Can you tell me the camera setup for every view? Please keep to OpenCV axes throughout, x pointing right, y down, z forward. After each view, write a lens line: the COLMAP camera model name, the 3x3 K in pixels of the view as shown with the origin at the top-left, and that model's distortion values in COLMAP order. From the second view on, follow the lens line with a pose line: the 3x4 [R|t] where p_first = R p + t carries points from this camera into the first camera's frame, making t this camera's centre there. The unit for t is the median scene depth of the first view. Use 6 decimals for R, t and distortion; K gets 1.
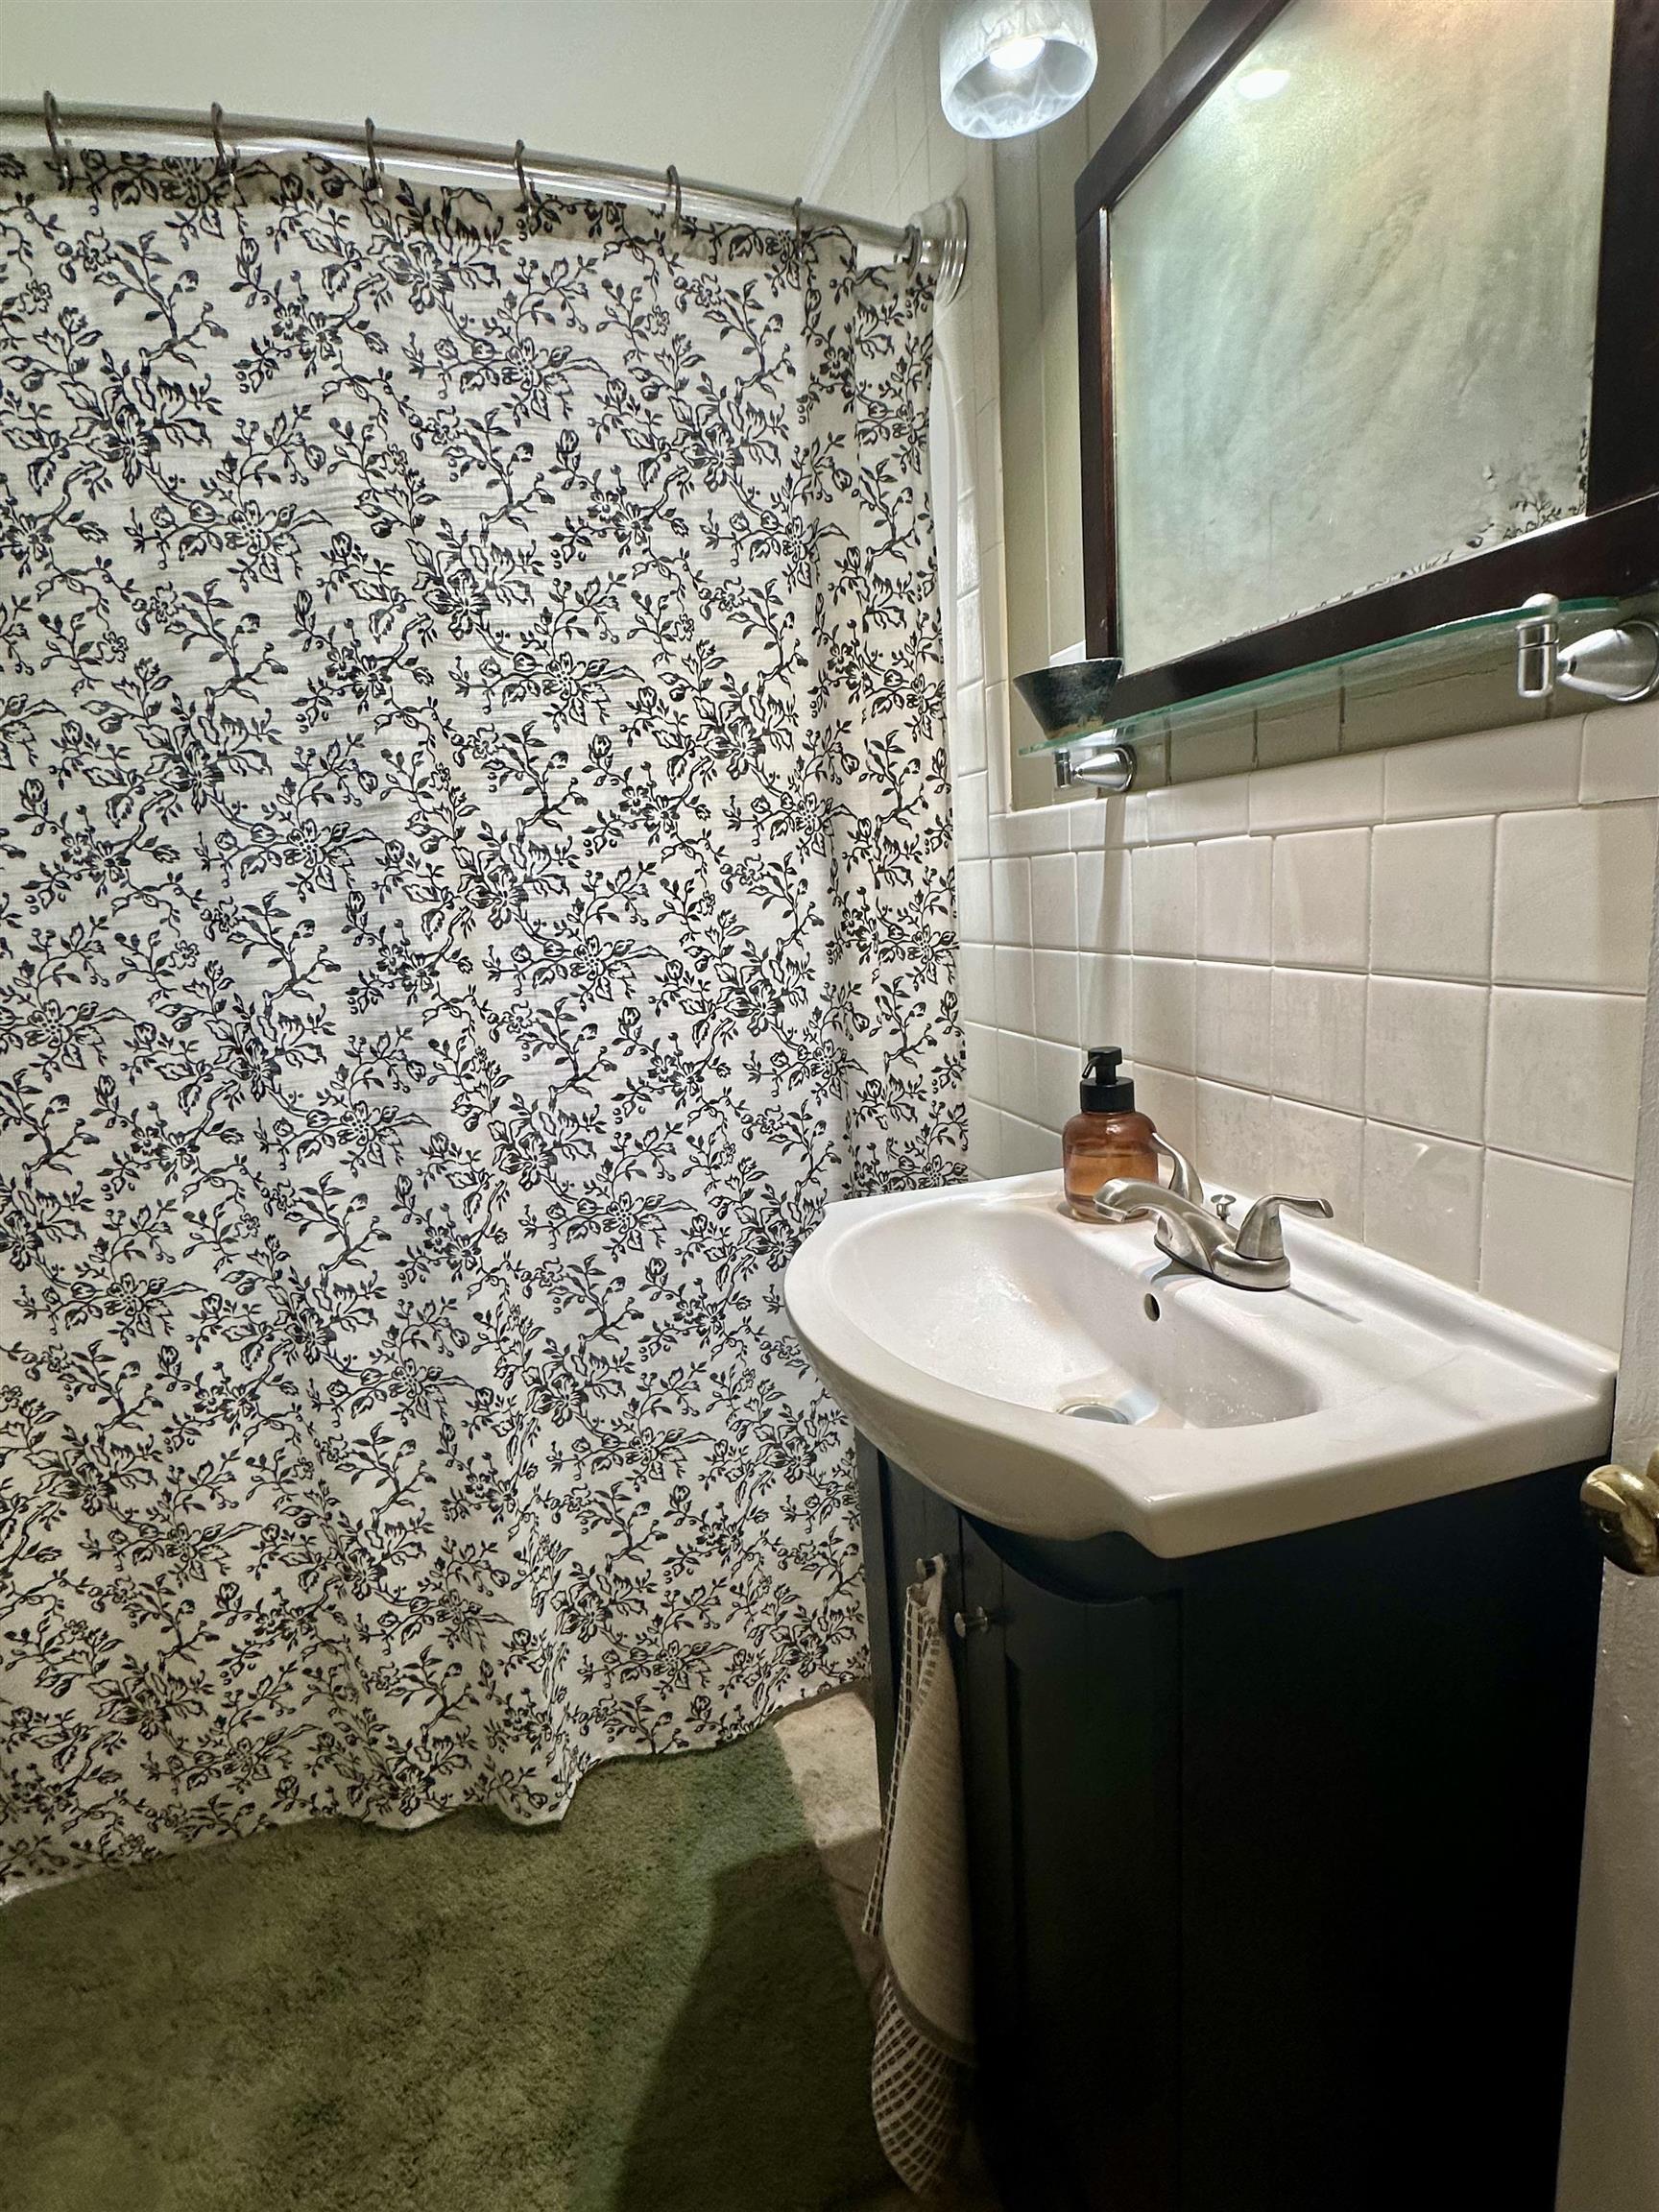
lens RADIAL K [[1128.0, 0, 816.4], [0, 1128.0, 1113.2], [0, 0, 1]] dist [-0.006745, 0.002578]
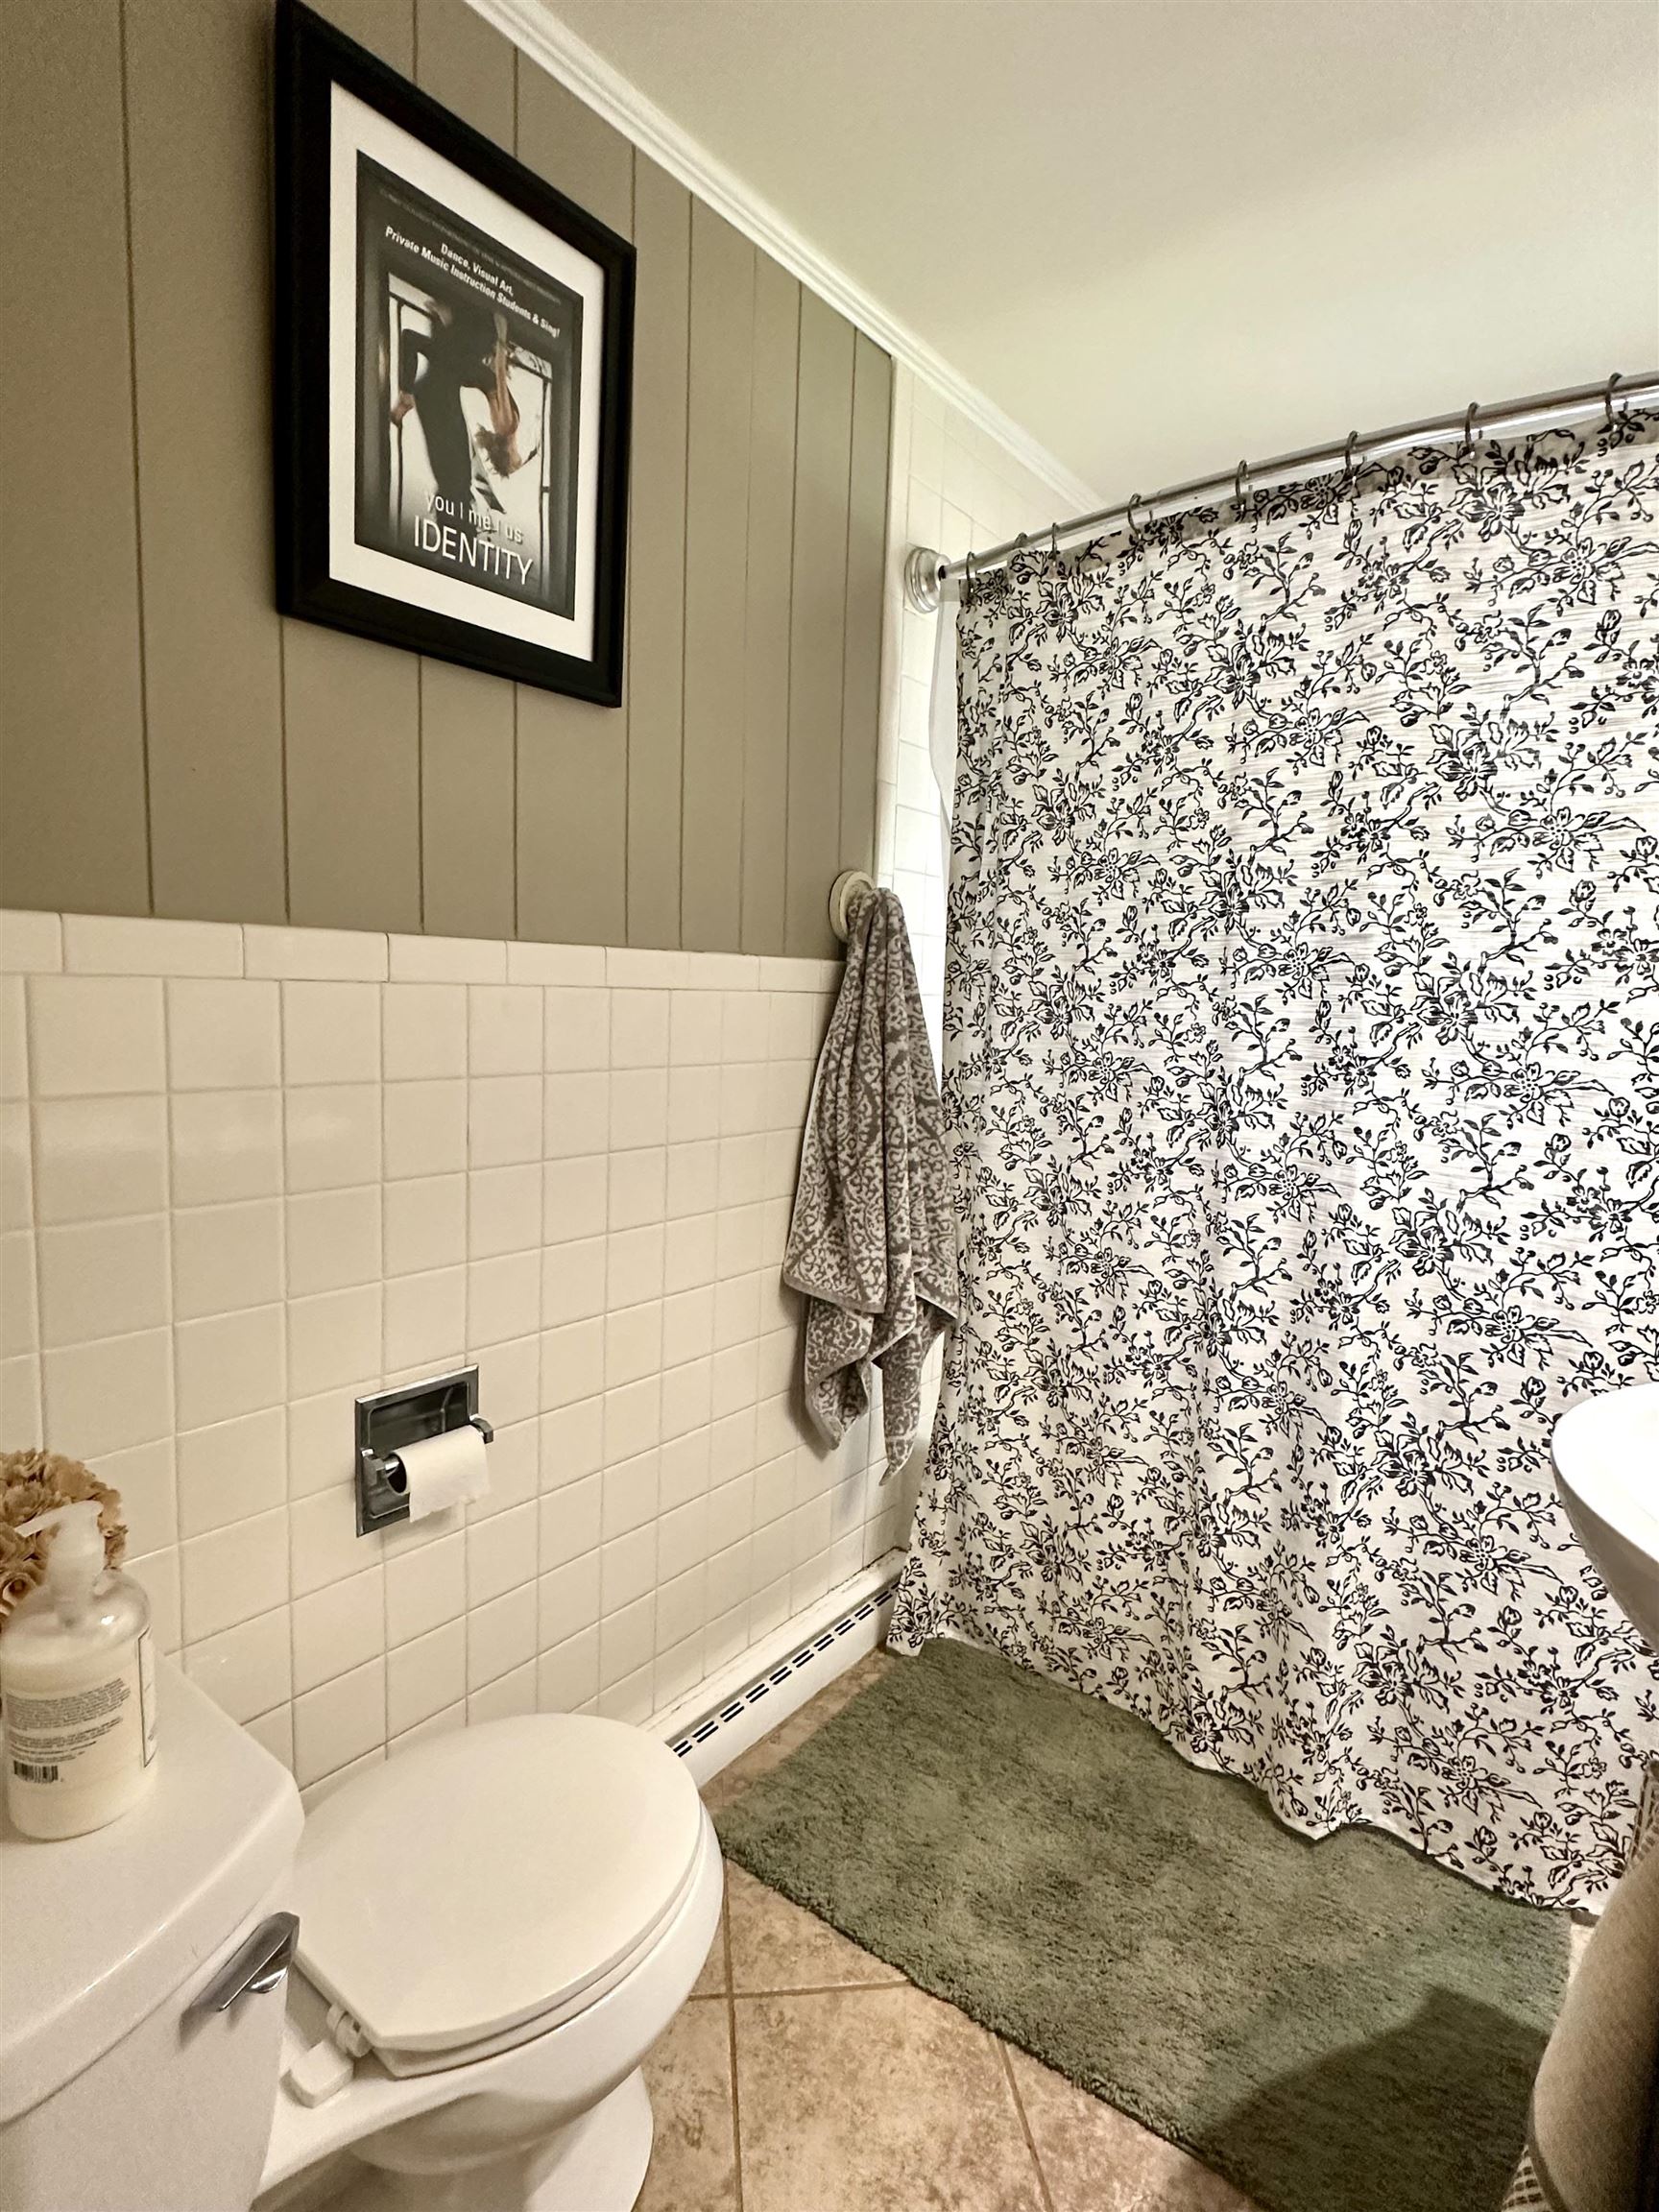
lens RADIAL K [[1128.0, 0, 829.7], [0, 1128.0, 1104.2], [0, 0, 1]] dist [-0.006745, 0.002578]
pose [[0.610607, 0.171219, -0.773204, 0.233555], [-0.231518, 0.972289, 0.032472, 0.002311], [0.757337, 0.159183, 0.633326, -0.187719]]
